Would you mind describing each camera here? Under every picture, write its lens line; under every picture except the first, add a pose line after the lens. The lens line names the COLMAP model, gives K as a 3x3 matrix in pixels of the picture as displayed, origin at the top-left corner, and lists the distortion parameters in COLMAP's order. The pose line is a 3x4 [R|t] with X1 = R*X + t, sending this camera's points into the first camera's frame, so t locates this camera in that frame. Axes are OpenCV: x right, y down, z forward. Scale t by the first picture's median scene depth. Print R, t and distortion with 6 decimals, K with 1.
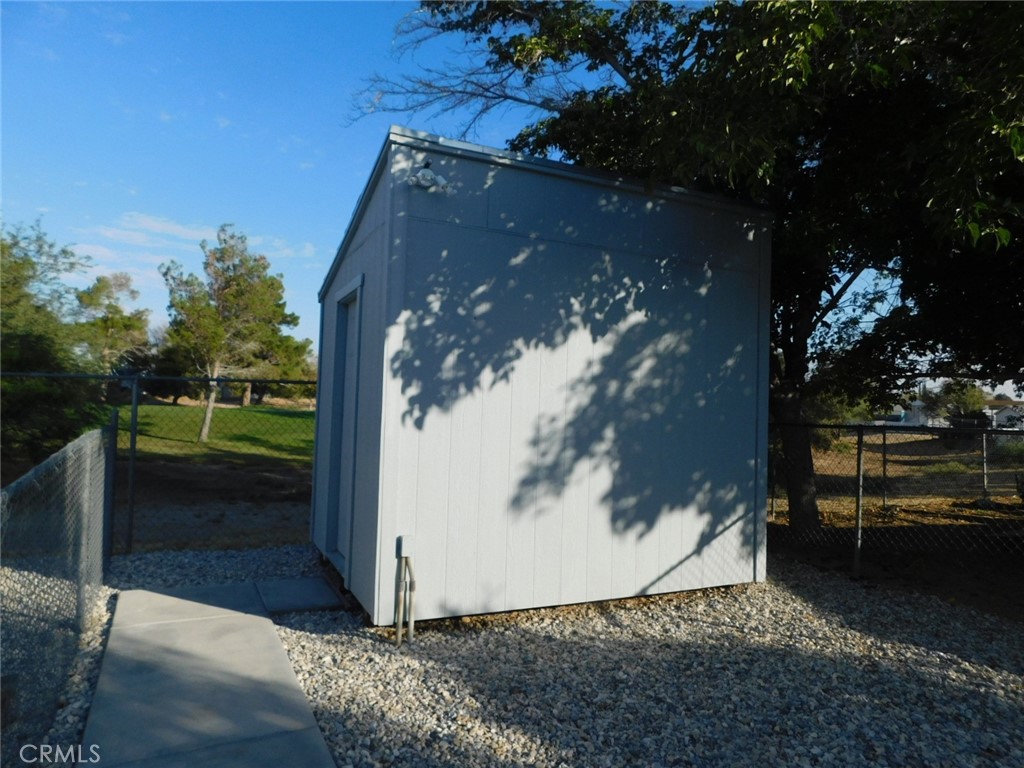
lens RADIAL K [[678.1, 0, 521.1], [0, 678.1, 396.8], [0, 0, 1]] dist [-0.060032, 0.042206]
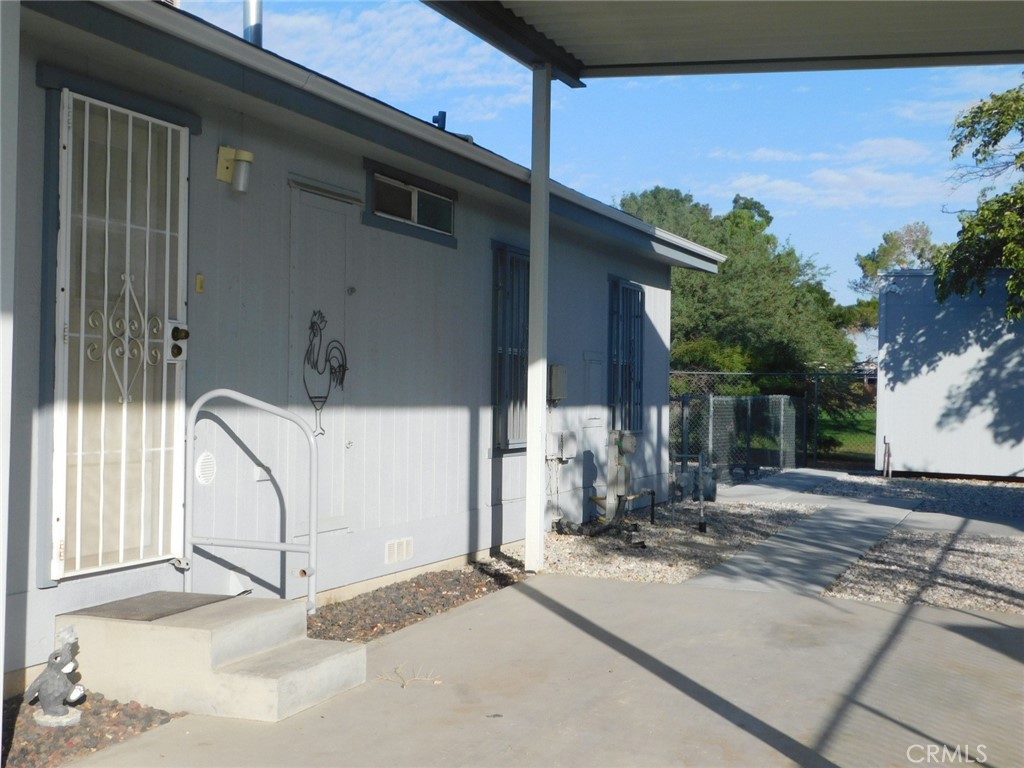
lens RADIAL K [[1397.1, 0, 513.0], [0, 1397.1, 335.5], [0, 0, 1]] dist [0.016051, 0.000000]
pose [[0.656350, -0.046233, -0.753039, 2.411771], [0.003816, 0.998311, -0.057966, 0.117131], [0.754447, 0.035173, 0.655418, -2.928115]]
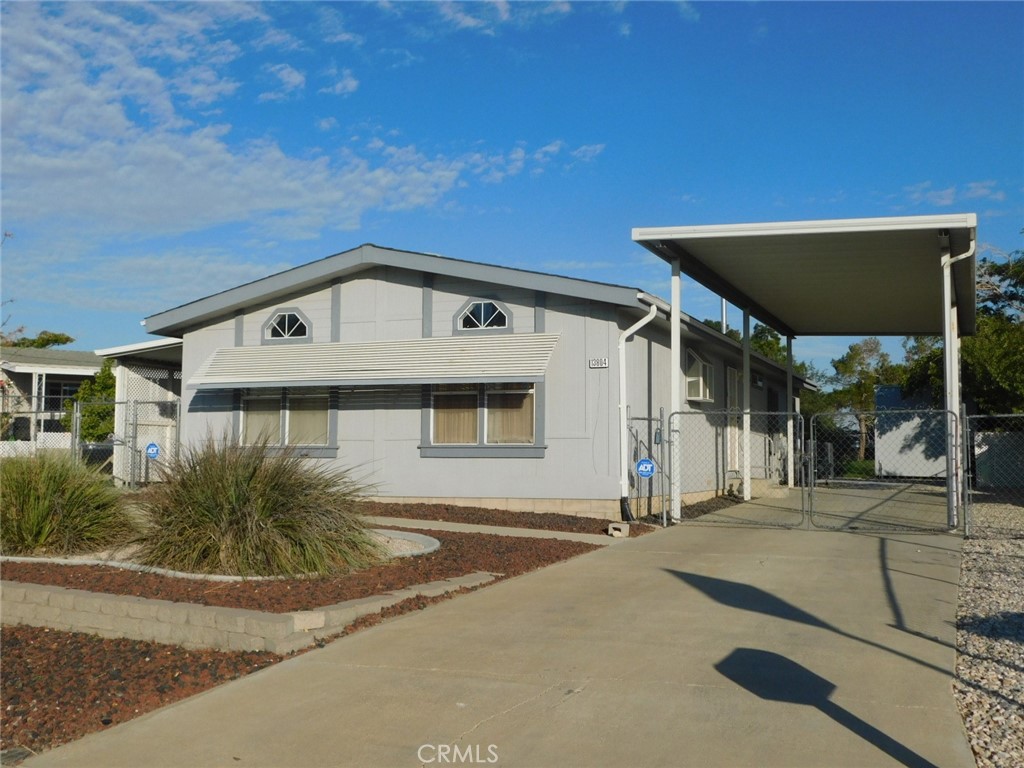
lens RADIAL K [[1107.1, 0, 508.2], [0, 1107.1, 384.0], [0, 0, 1]] dist [0.006598, 0.000000]
pose [[0.633902, -0.078462, -0.769423, 4.318010], [0.017379, 0.996035, -0.087253, 0.301642], [0.773218, 0.041938, 0.632751, -6.223197]]
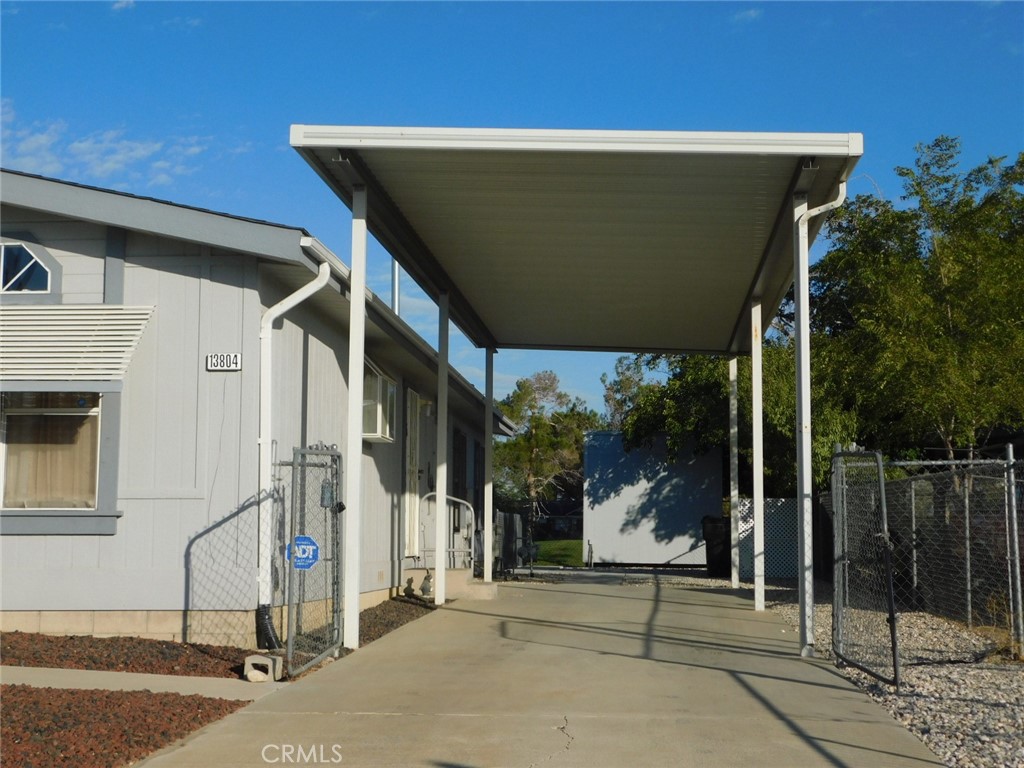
lens RADIAL K [[1588.6, 0, 506.7], [0, 1588.6, 375.1], [0, 0, 1]] dist [0.061665, 0.000000]
pose [[0.837973, -0.082891, -0.539380, 3.732844], [0.022053, 0.992733, -0.118301, 0.297371], [0.545266, 0.087239, 0.833711, -5.842942]]
